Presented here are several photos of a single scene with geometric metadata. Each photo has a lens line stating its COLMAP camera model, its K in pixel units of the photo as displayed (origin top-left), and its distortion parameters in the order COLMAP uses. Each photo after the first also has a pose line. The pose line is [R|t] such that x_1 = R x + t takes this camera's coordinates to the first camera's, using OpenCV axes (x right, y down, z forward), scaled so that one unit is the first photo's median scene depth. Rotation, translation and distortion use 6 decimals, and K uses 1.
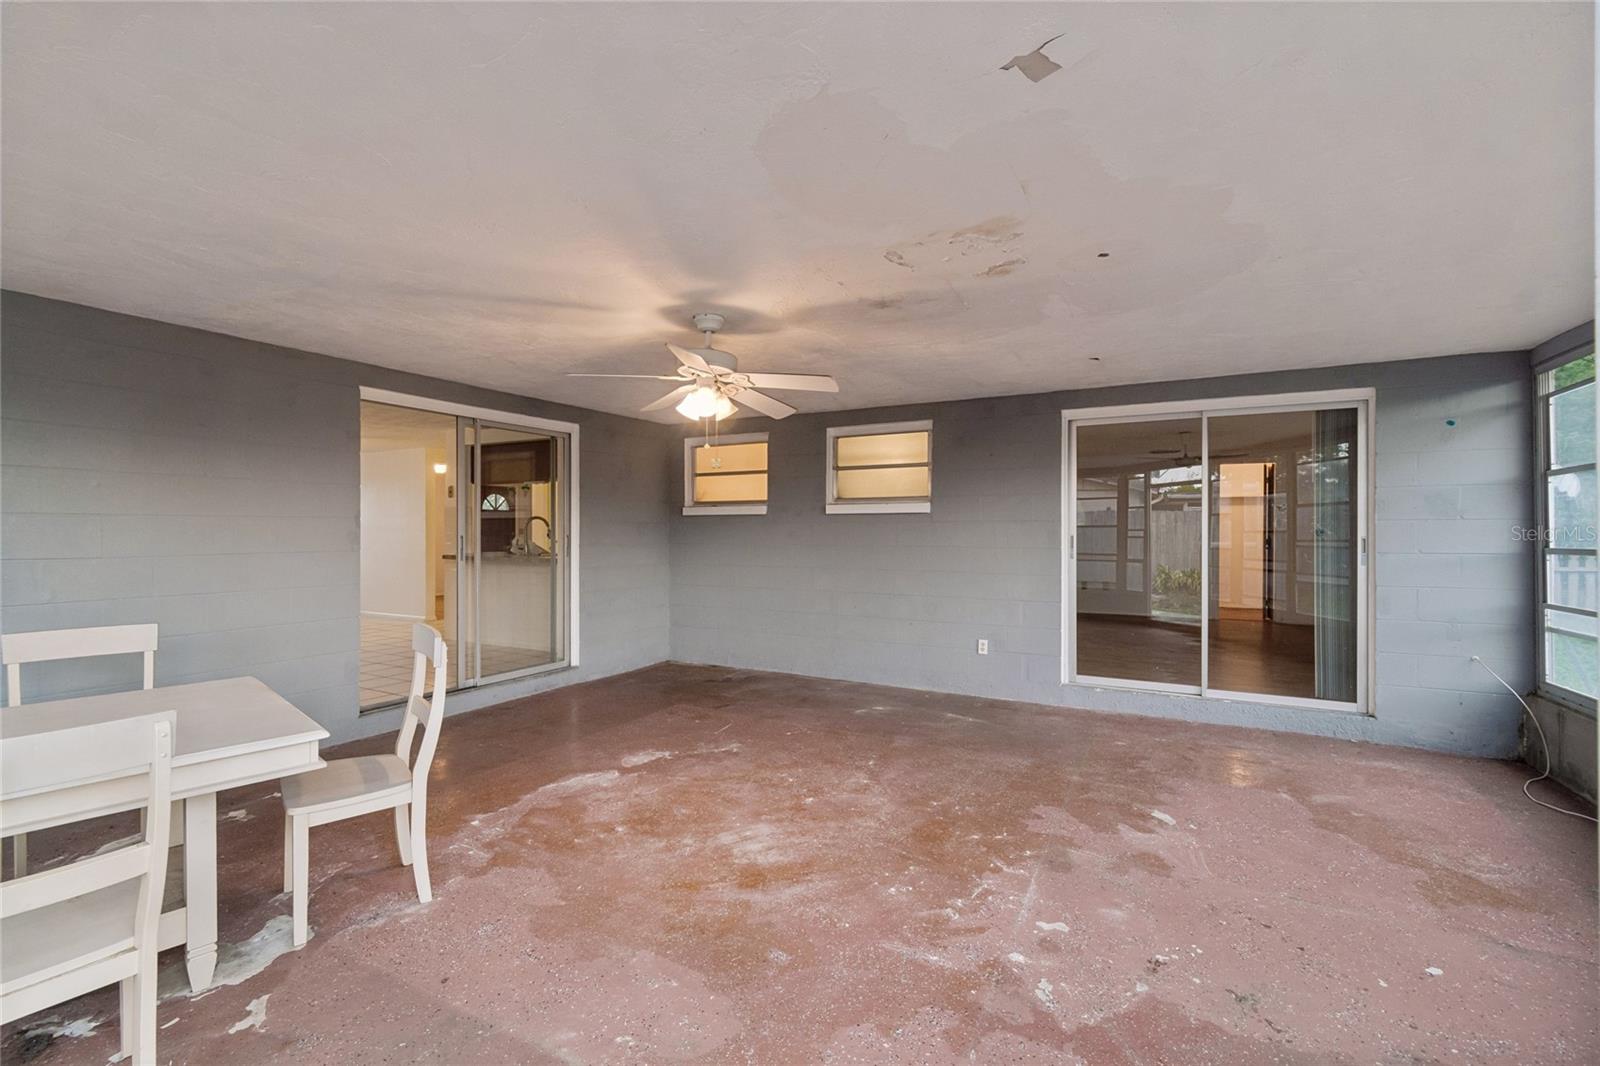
lens RADIAL K [[713.4, 0, 791.4], [0, 713.4, 534.5], [0, 0, 1]] dist [-0.002285, 0.000938]
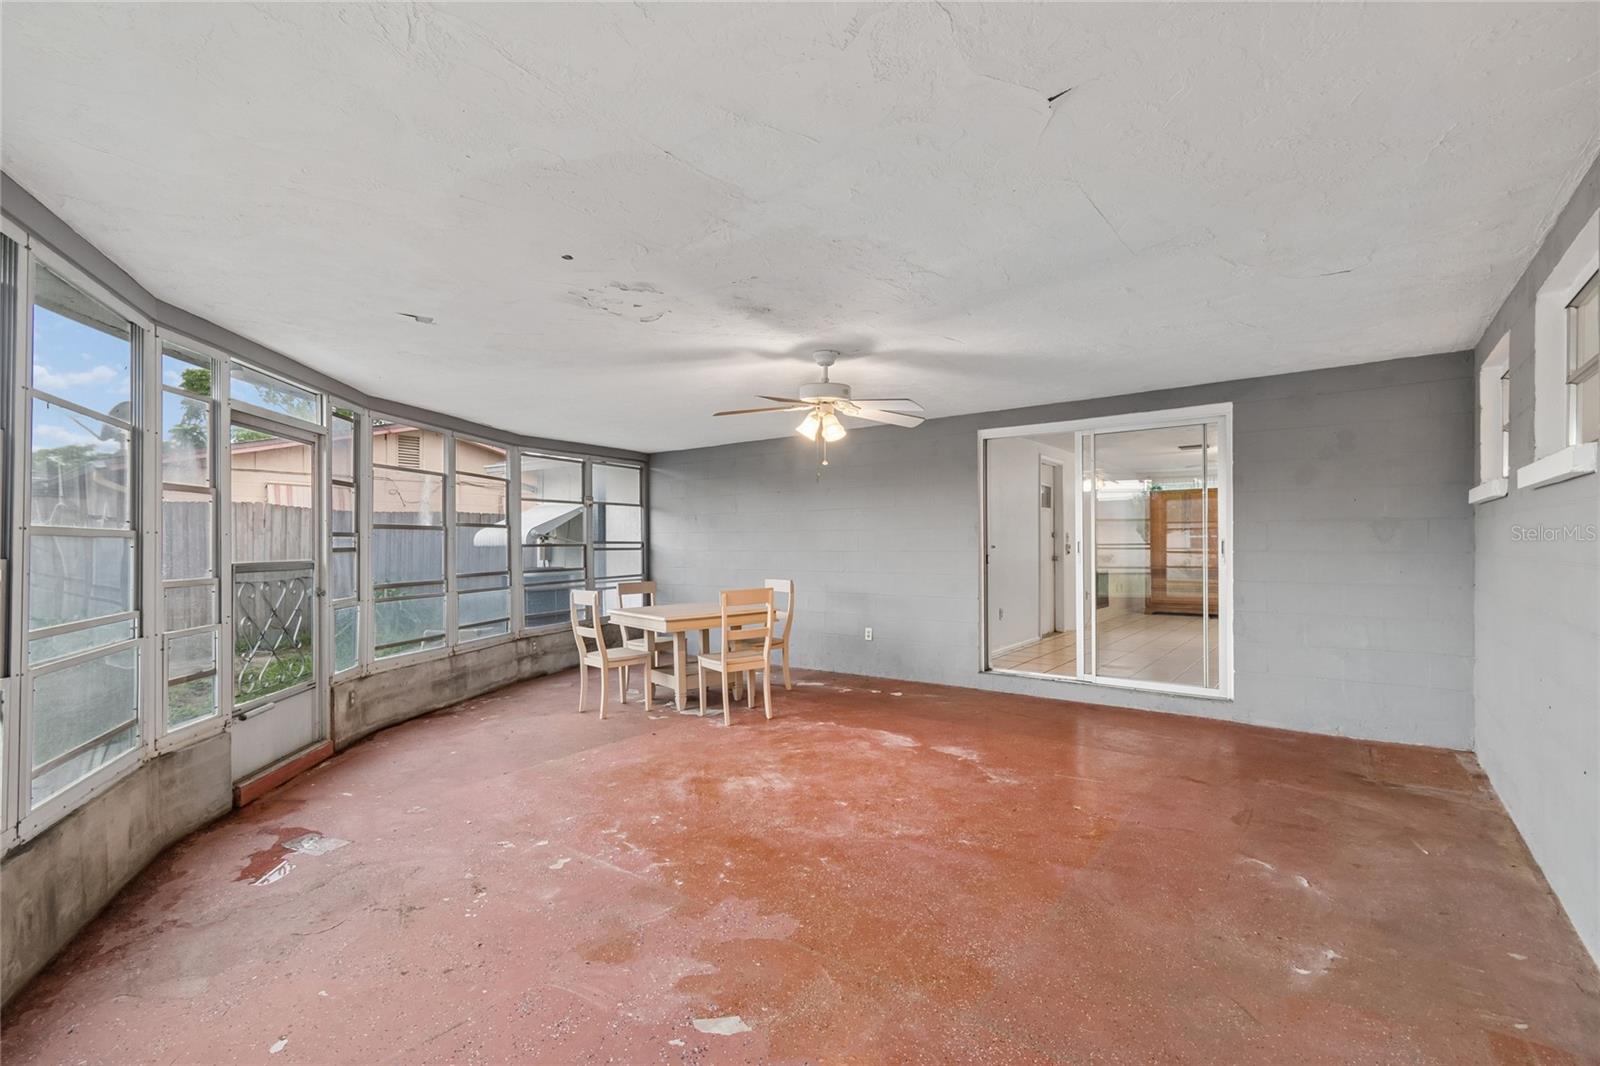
lens RADIAL K [[713.4, 0, 764.1], [0, 713.4, 542.2], [0, 0, 1]] dist [-0.002285, 0.000938]
pose [[-0.190380, -0.001765, -0.981709, 1.069692], [-0.002095, 0.999997, -0.001392, 0.011941], [0.981708, 0.001791, -0.190383, 1.135725]]
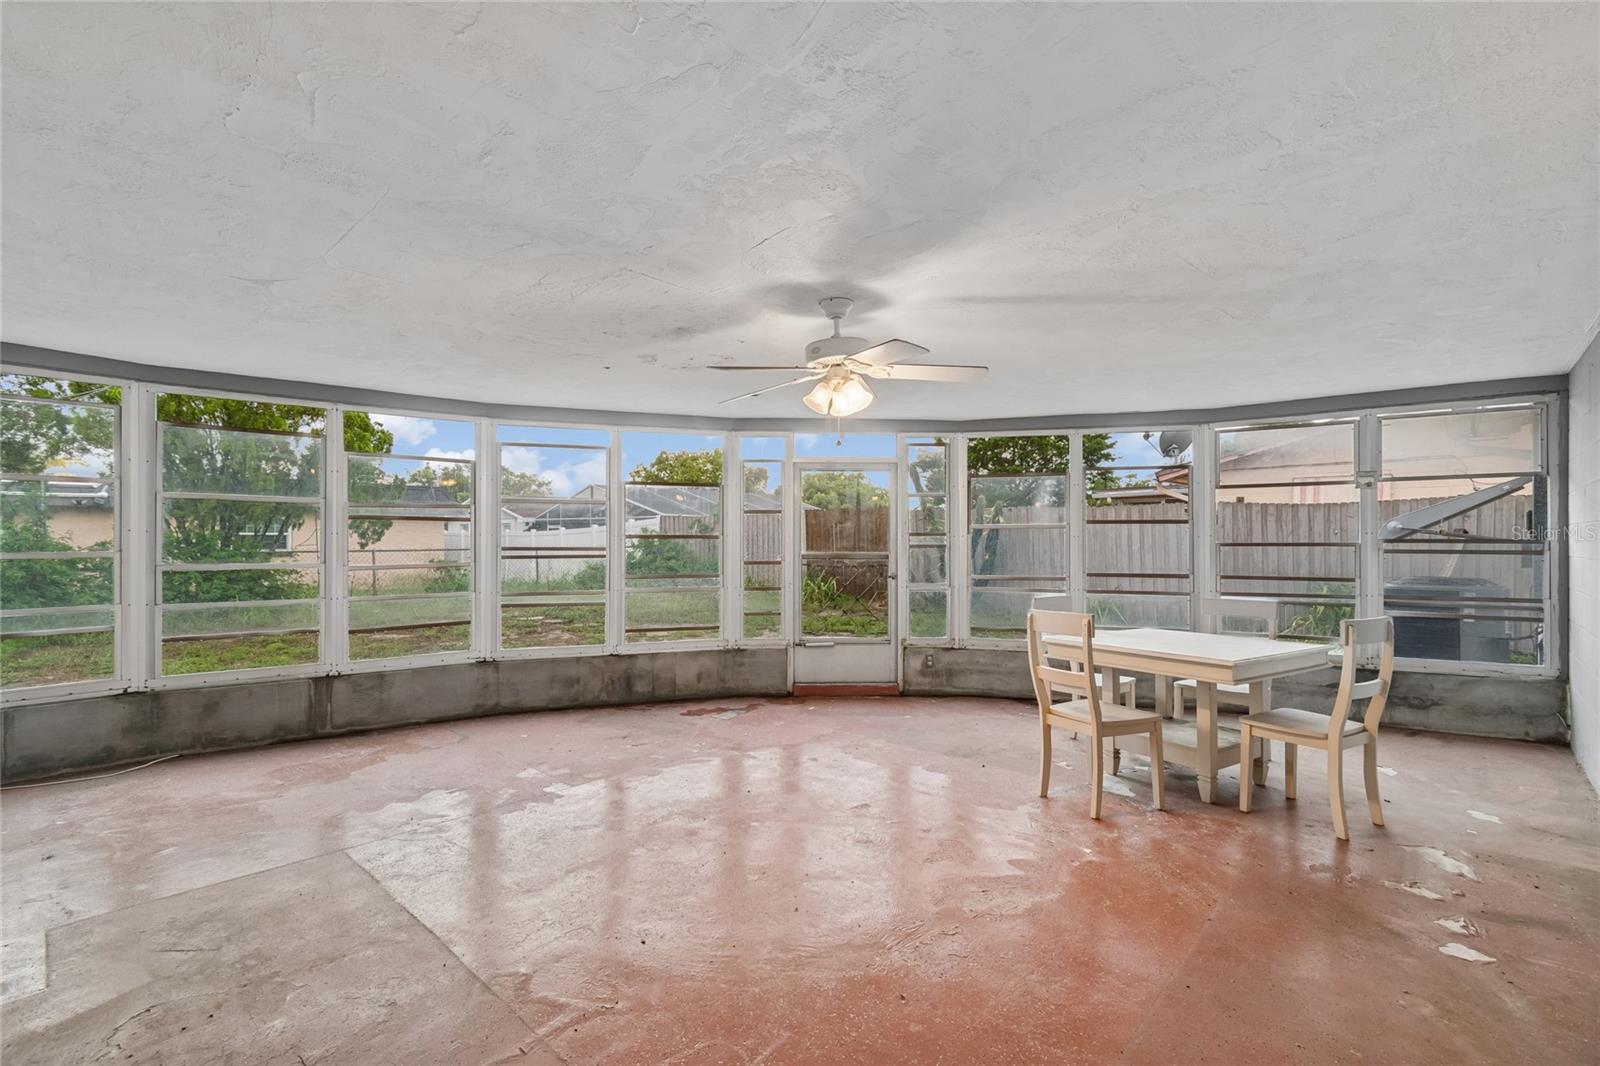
lens RADIAL K [[713.4, 0, 809.0], [0, 713.4, 535.0], [0, 0, 1]] dist [-0.002285, 0.000938]
pose [[-0.971905, 0.004383, 0.235334, -0.306327], [0.003768, 0.999988, -0.003062, 0.002655], [-0.235344, -0.002090, -0.971910, 1.926737]]
